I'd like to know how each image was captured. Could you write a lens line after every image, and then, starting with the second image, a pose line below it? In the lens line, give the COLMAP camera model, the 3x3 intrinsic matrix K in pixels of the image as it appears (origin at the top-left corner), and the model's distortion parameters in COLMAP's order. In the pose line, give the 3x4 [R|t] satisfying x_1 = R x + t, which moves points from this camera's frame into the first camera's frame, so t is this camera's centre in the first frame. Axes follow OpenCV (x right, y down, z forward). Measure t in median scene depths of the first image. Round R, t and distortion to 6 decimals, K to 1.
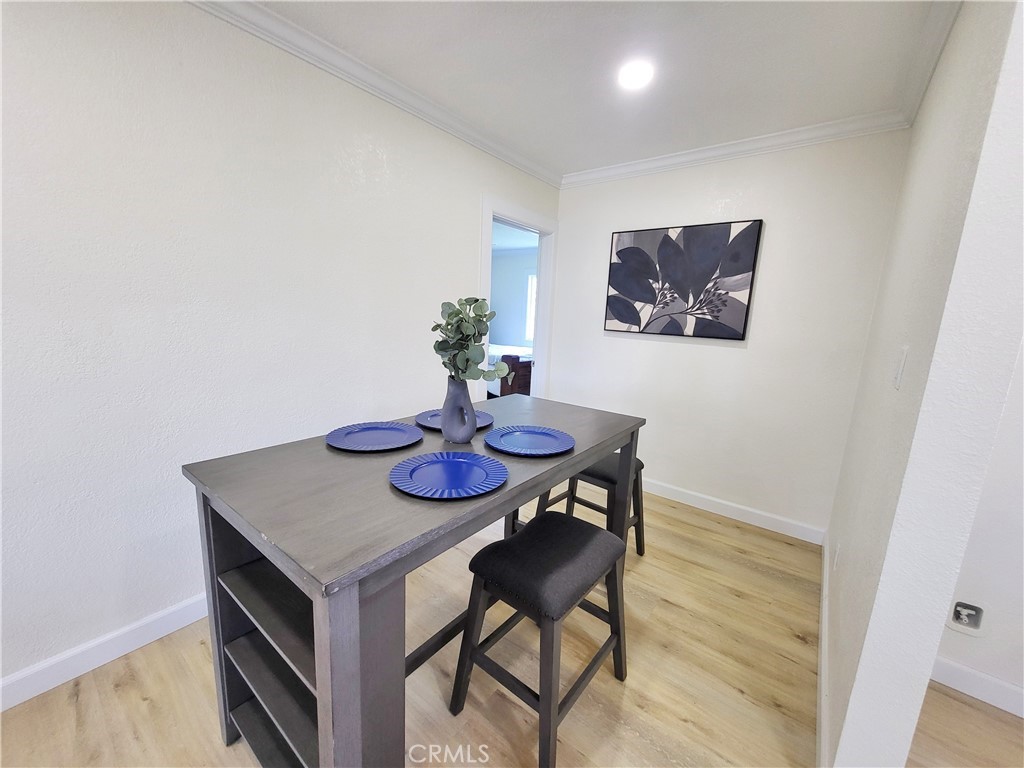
lens RADIAL K [[403.2, 0, 516.7], [0, 403.2, 387.9], [0, 0, 1]] dist [0.004438, -0.001469]
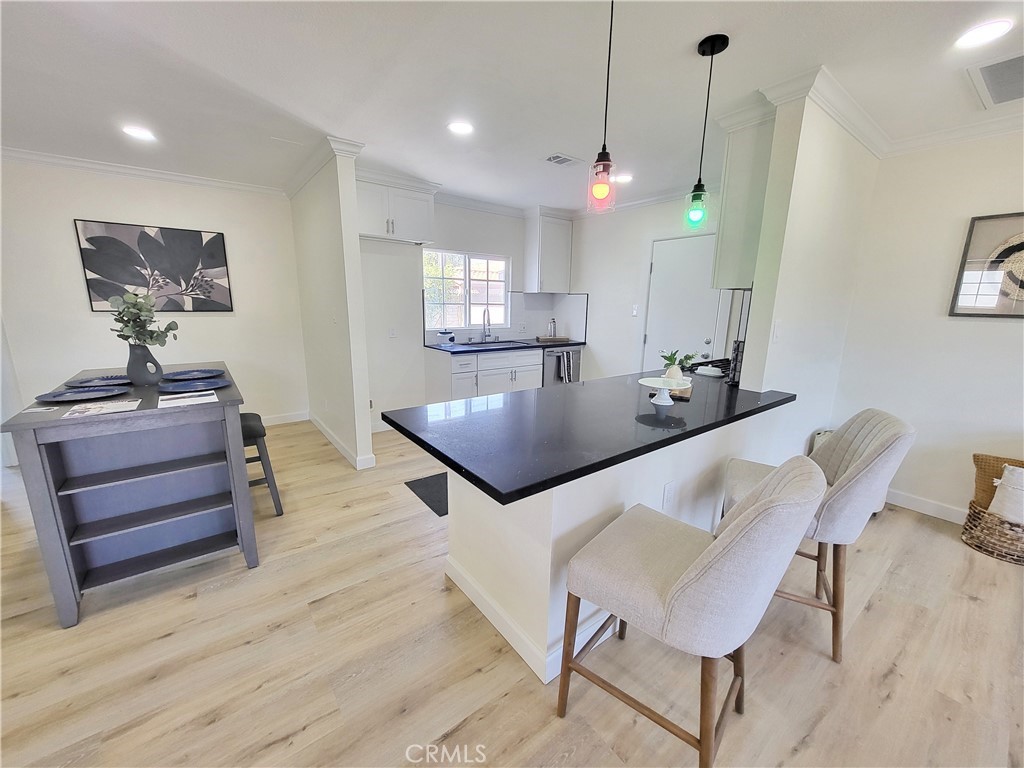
lens RADIAL K [[403.2, 0, 516.4], [0, 403.2, 387.7], [0, 0, 1]] dist [0.004438, -0.001469]
pose [[0.256944, -0.245139, 0.934819, -0.627253], [0.176012, 0.962987, 0.204146, 0.035160], [-0.950263, 0.112085, 0.290581, -0.411439]]
